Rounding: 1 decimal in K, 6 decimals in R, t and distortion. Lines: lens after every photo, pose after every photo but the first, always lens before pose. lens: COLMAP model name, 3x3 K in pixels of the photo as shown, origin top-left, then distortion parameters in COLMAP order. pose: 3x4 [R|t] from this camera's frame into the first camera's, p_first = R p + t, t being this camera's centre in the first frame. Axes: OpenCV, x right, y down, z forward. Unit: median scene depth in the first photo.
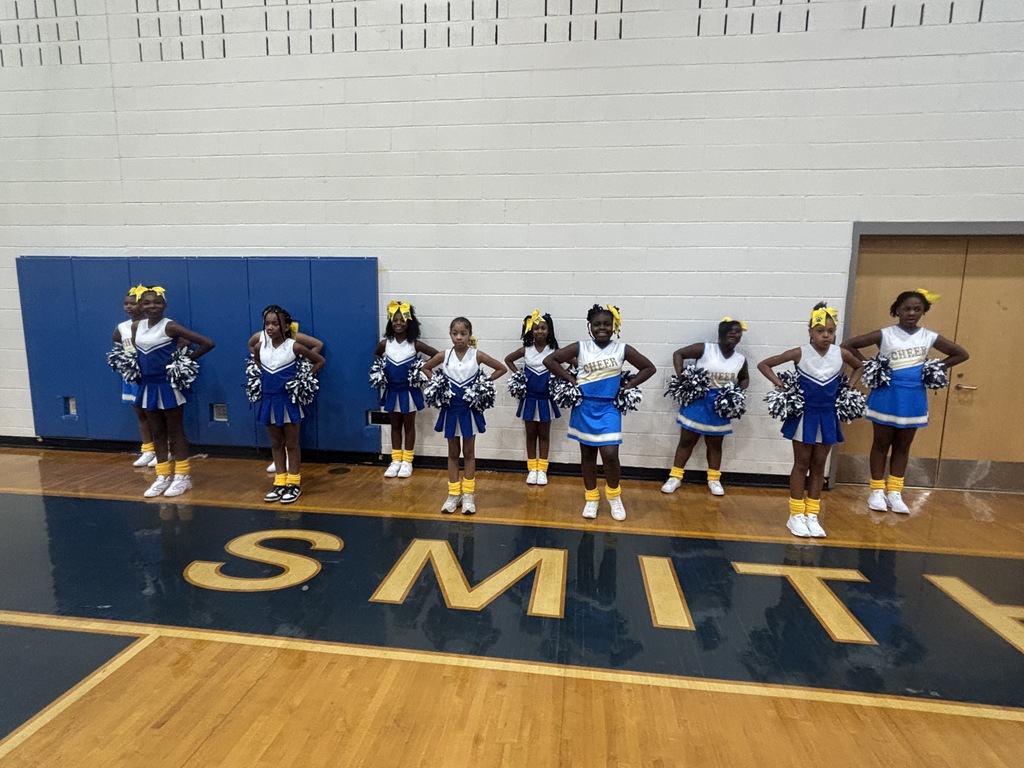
lens RADIAL K [[551.6, 0, 512.0], [0, 551.6, 384.0], [0, 0, 1]] dist [0.011364, -0.001940]
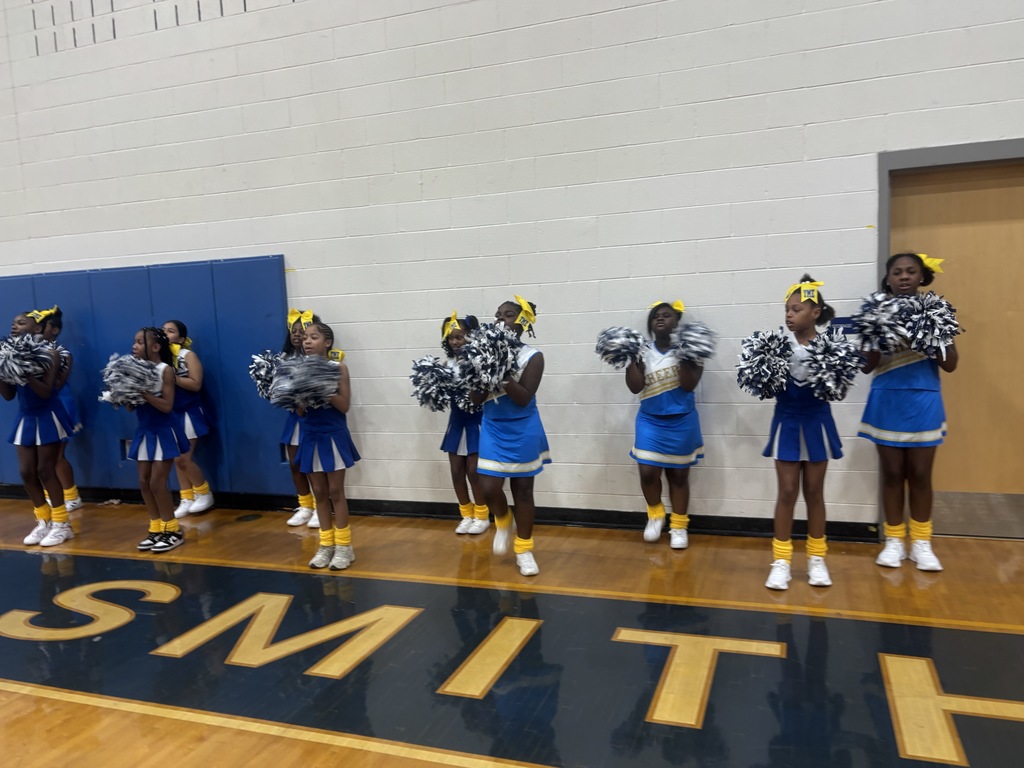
lens RADIAL K [[774.9, 0, 513.6], [0, 774.9, 412.7], [0, 0, 1]] dist [0.000934, 0.005759]
pose [[0.973847, -0.034050, -0.224639, 0.404379], [0.035582, 0.999363, 0.002773, 0.013877], [0.224401, -0.010694, 0.974438, -0.053980]]
